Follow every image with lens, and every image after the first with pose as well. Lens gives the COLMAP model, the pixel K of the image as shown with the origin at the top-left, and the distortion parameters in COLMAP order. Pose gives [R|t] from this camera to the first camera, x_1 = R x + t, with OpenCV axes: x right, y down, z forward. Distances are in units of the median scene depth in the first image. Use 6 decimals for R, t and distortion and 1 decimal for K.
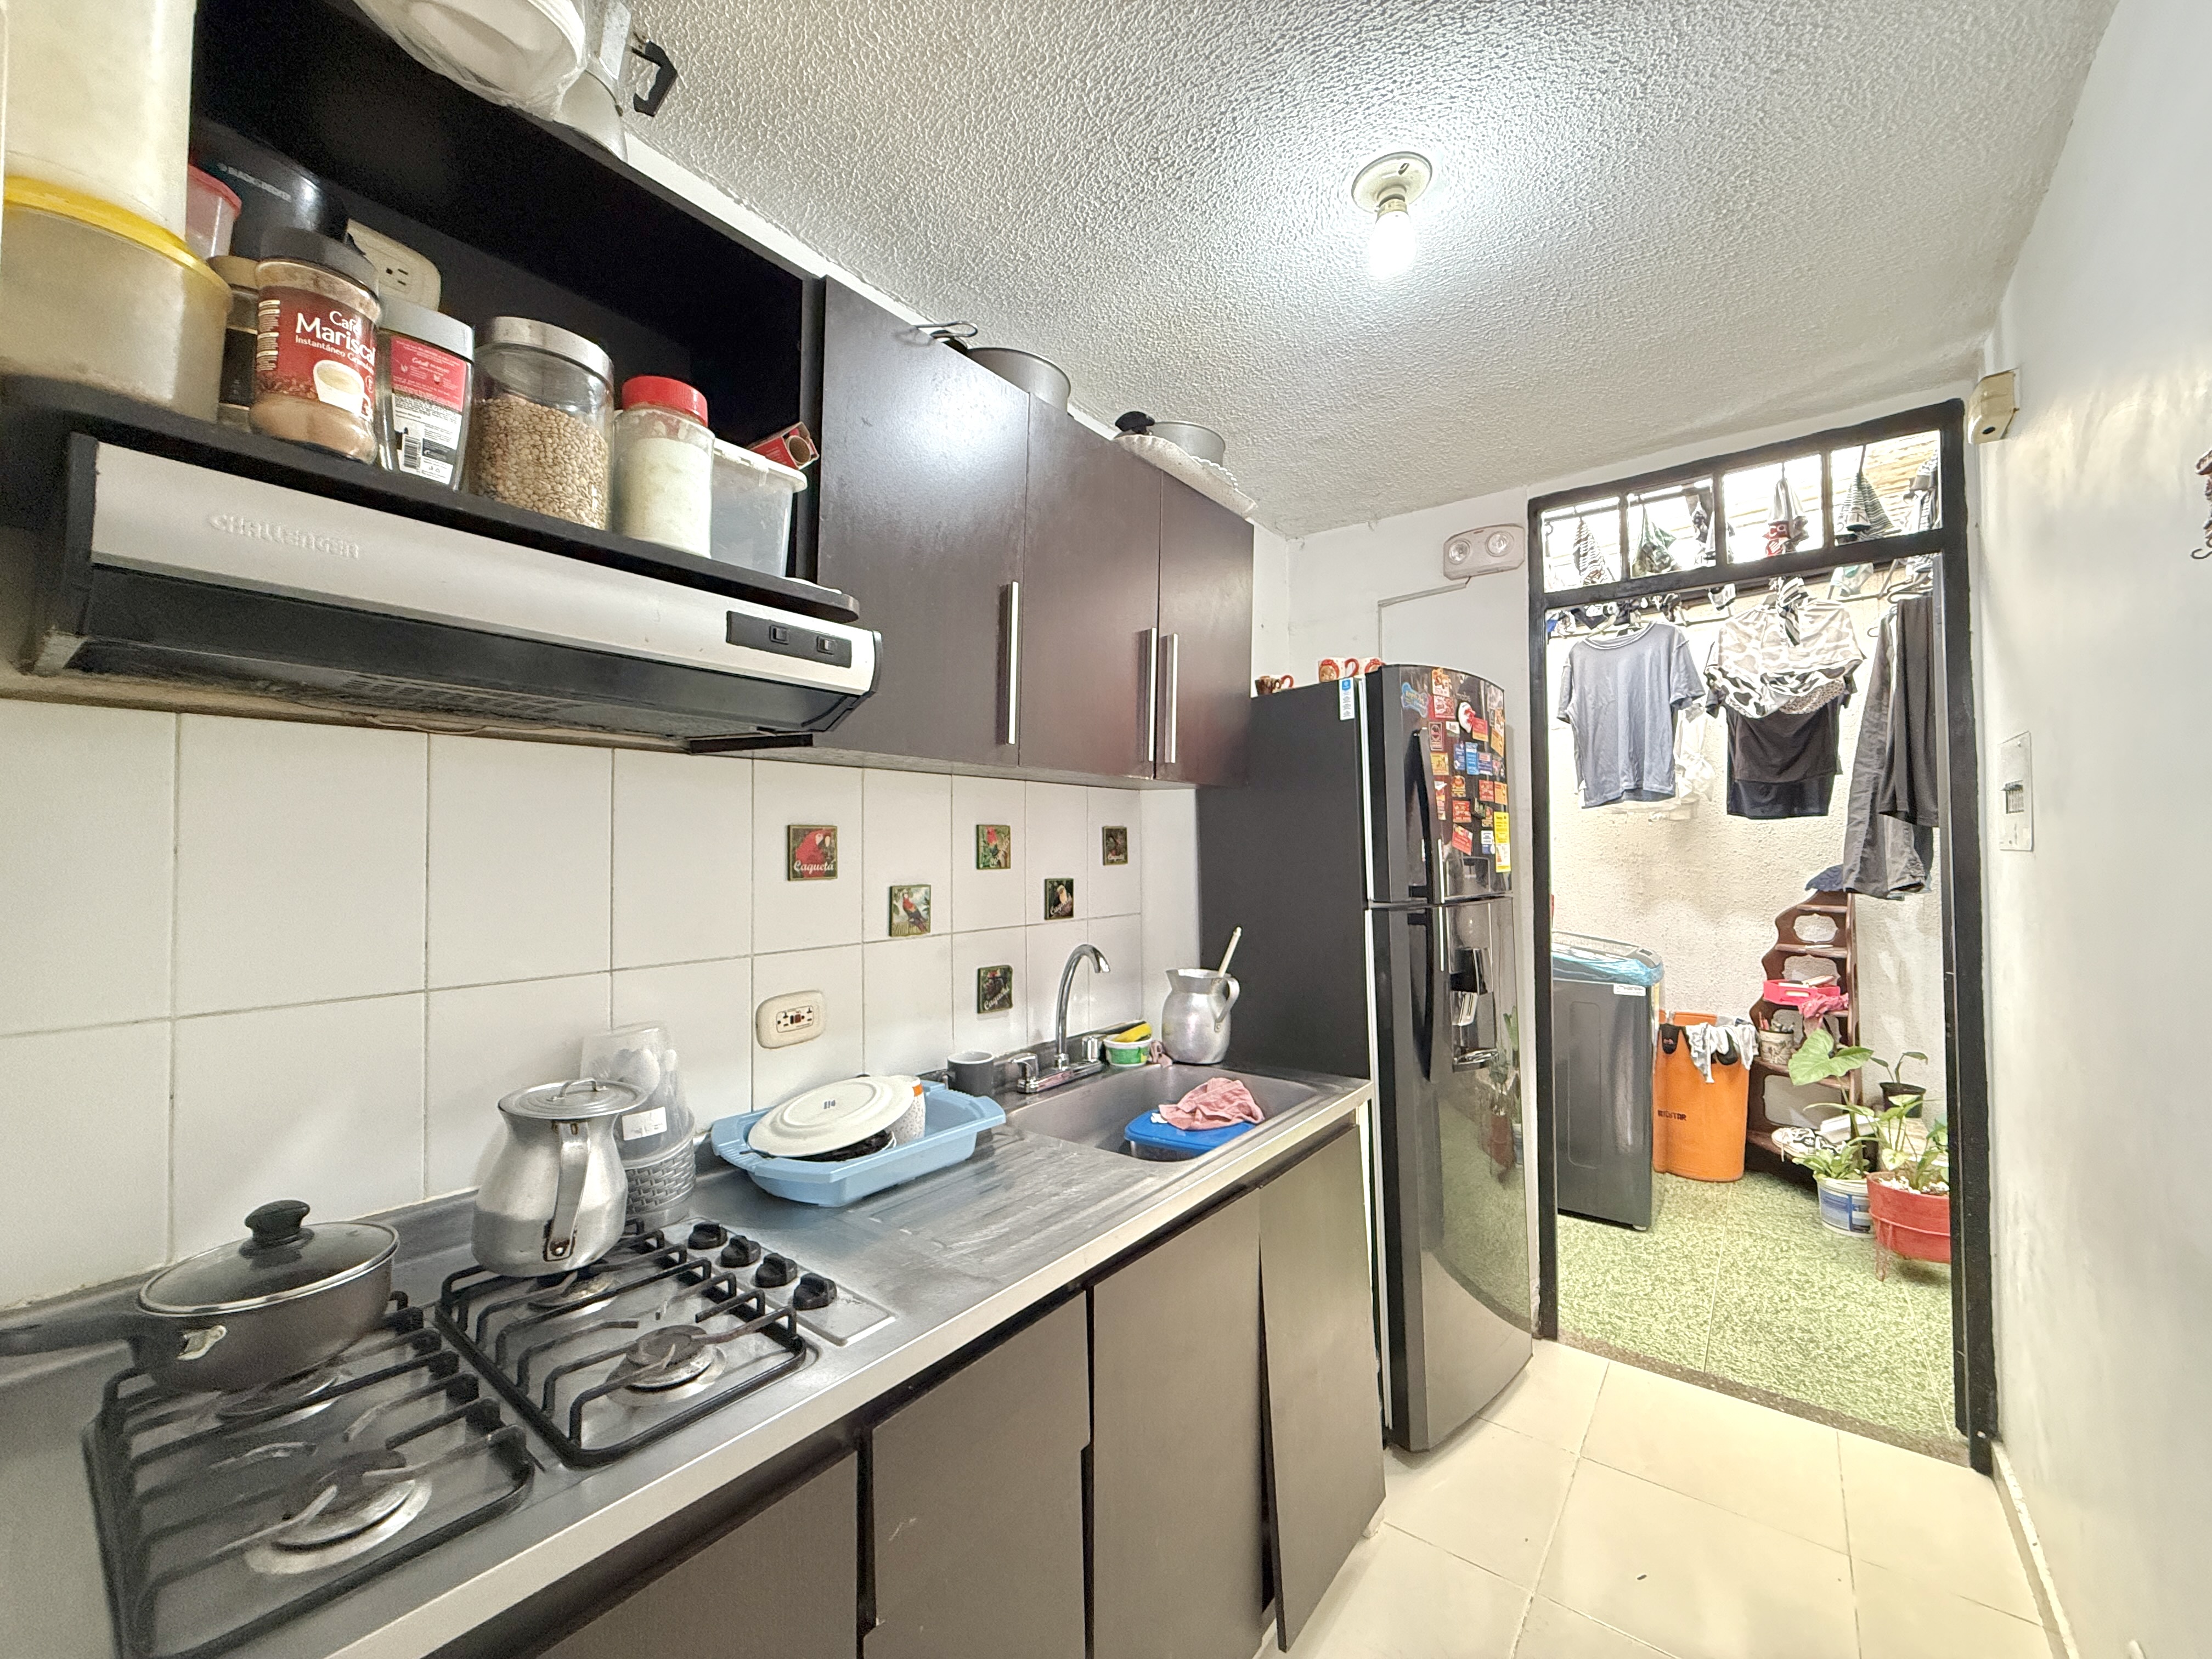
lens RADIAL K [[882.0, 0, 1106.0], [0, 882.0, 829.5], [0, 0, 1]] dist [0.000816, 0.000552]
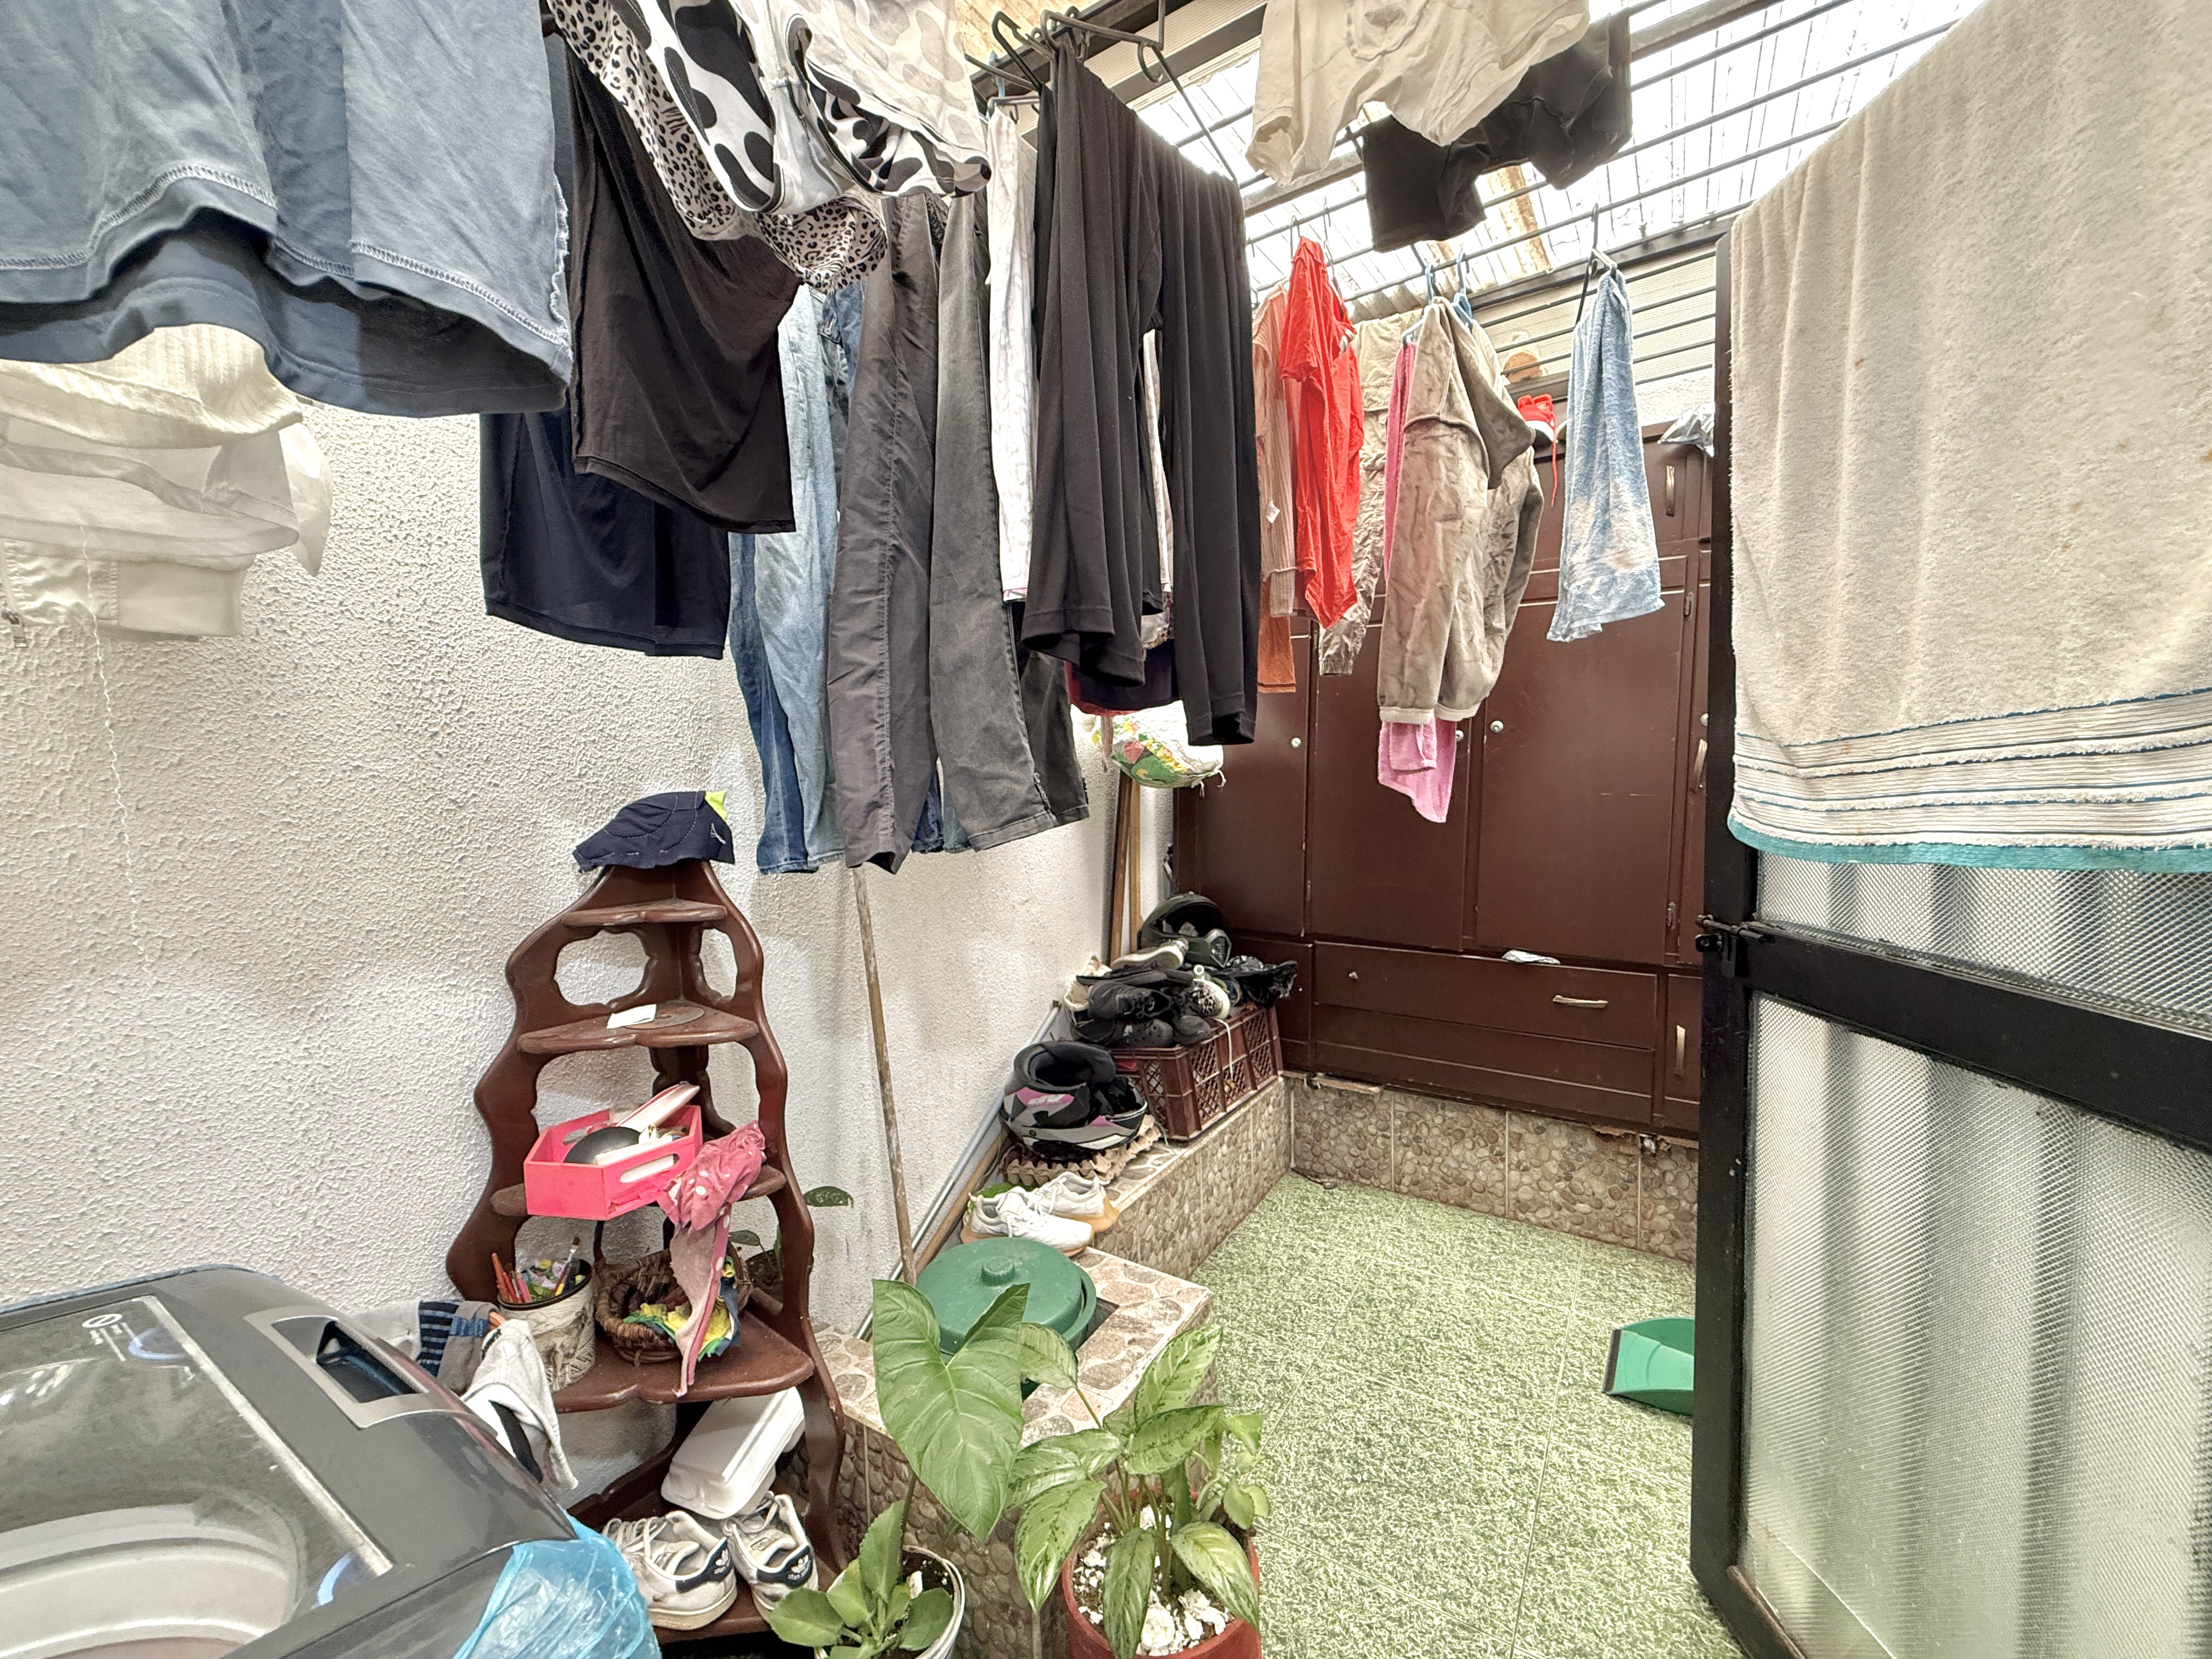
lens RADIAL K [[885.5, 0, 1106.0], [0, 885.5, 829.5], [0, 0, 1]] dist [-0.001583, 0.000174]
pose [[-0.072242, -0.071685, 0.994808, 0.422003], [-0.024833, 0.997234, 0.070057, 0.022350], [-0.997078, -0.019643, -0.073822, 0.812341]]
